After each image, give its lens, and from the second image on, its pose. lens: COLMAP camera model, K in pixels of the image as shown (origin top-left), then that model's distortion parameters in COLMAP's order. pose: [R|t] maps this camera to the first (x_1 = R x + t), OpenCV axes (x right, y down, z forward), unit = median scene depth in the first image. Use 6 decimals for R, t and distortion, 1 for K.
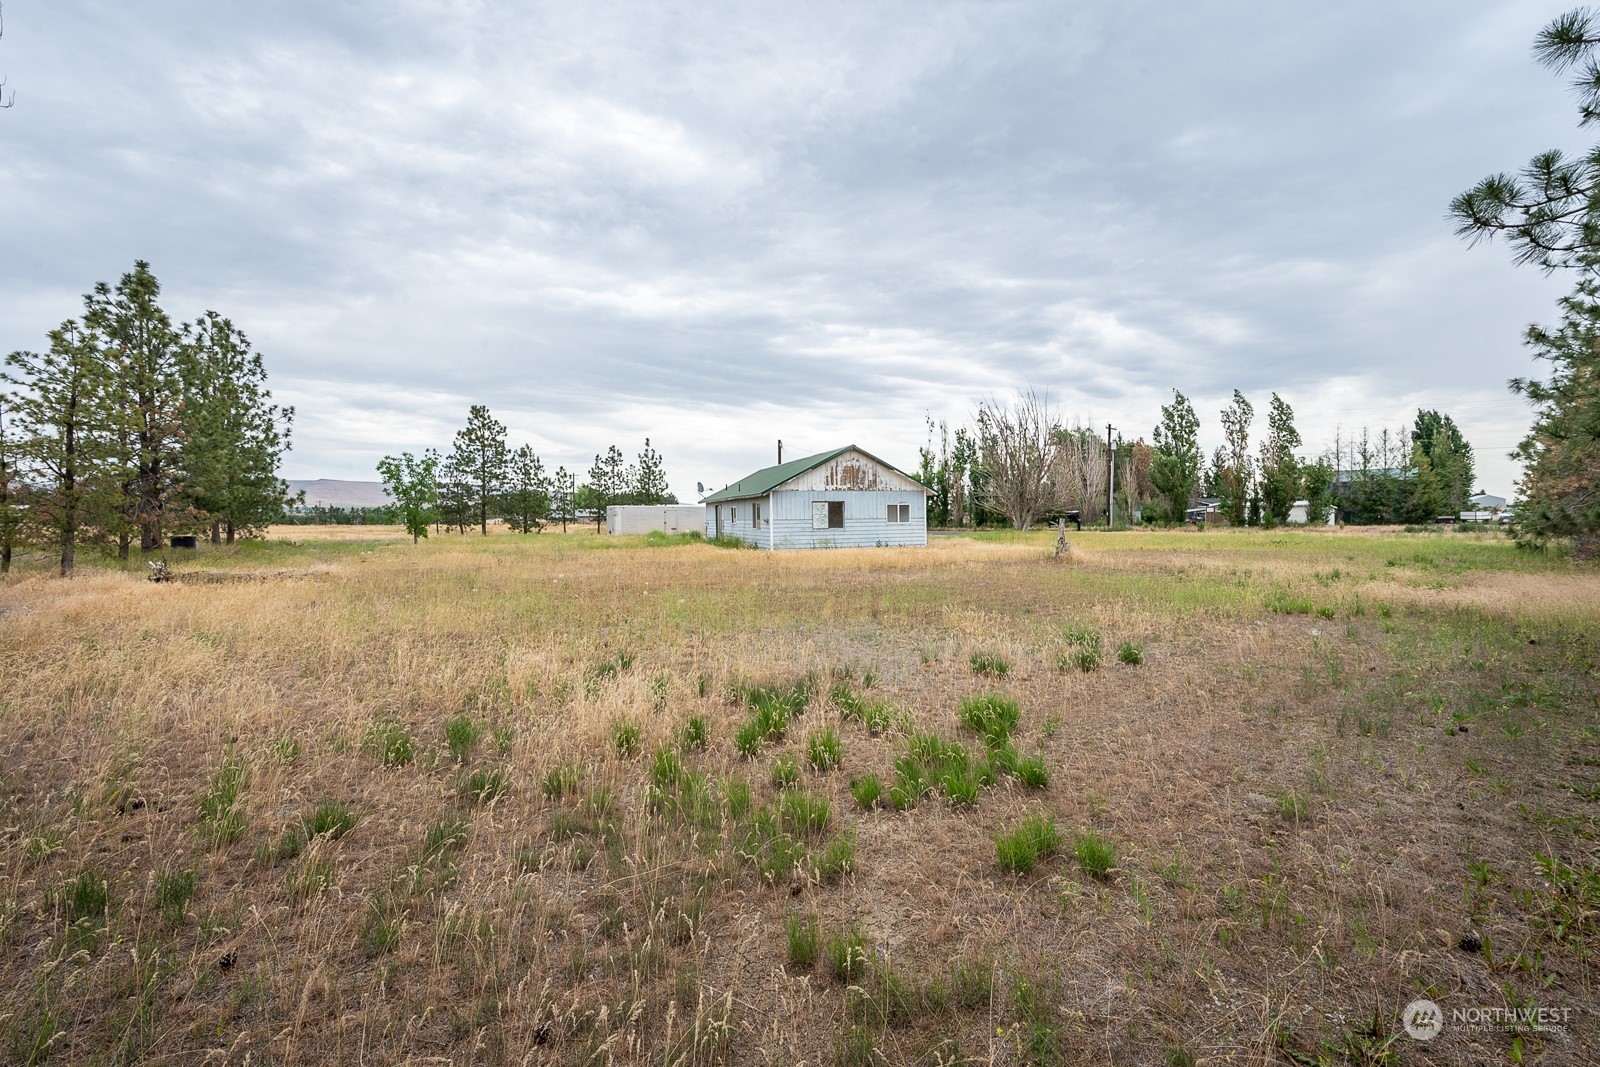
lens RADIAL K [[711.9, 0, 818.3], [0, 711.9, 451.7], [0, 0, 1]] dist [0.021725, 0.000024]
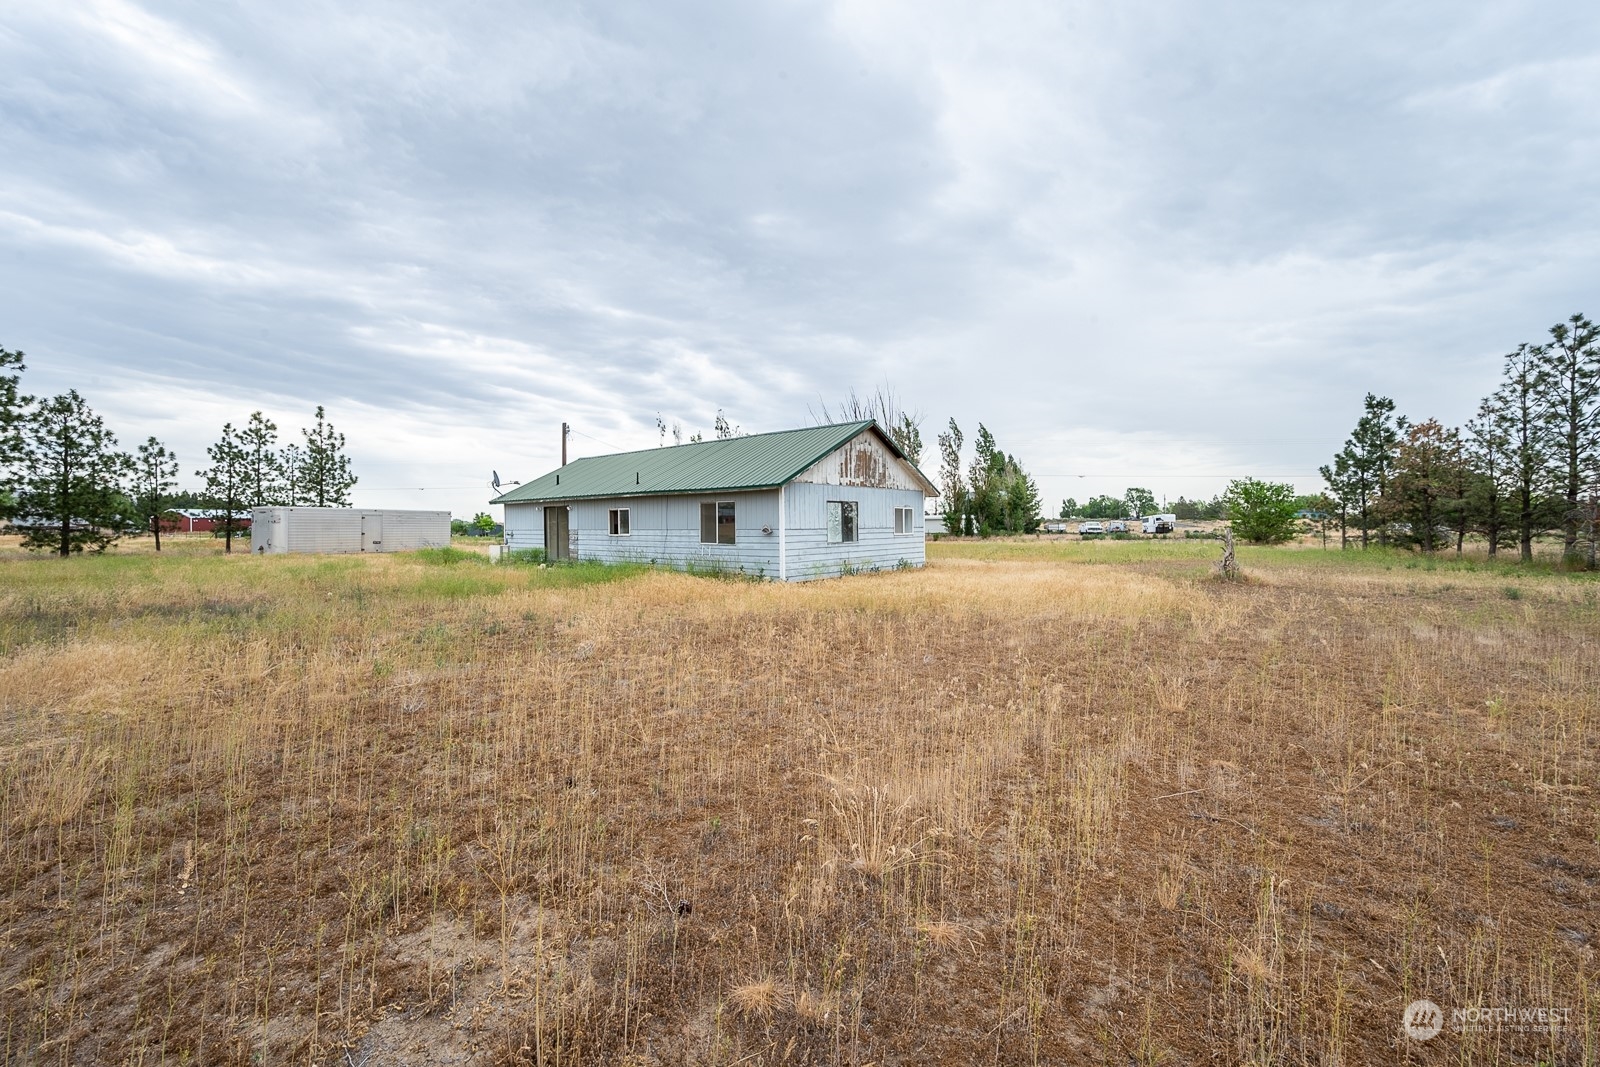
lens RADIAL K [[645.6, 0, 802.3], [0, 645.6, 522.1], [0, 0, 1]] dist [-0.000926, -0.000021]
pose [[0.855451, 0.008877, 0.517807, -0.168471], [-0.050909, 0.996452, 0.067024, 0.025769], [-0.515375, -0.083697, 0.852868, 0.258170]]
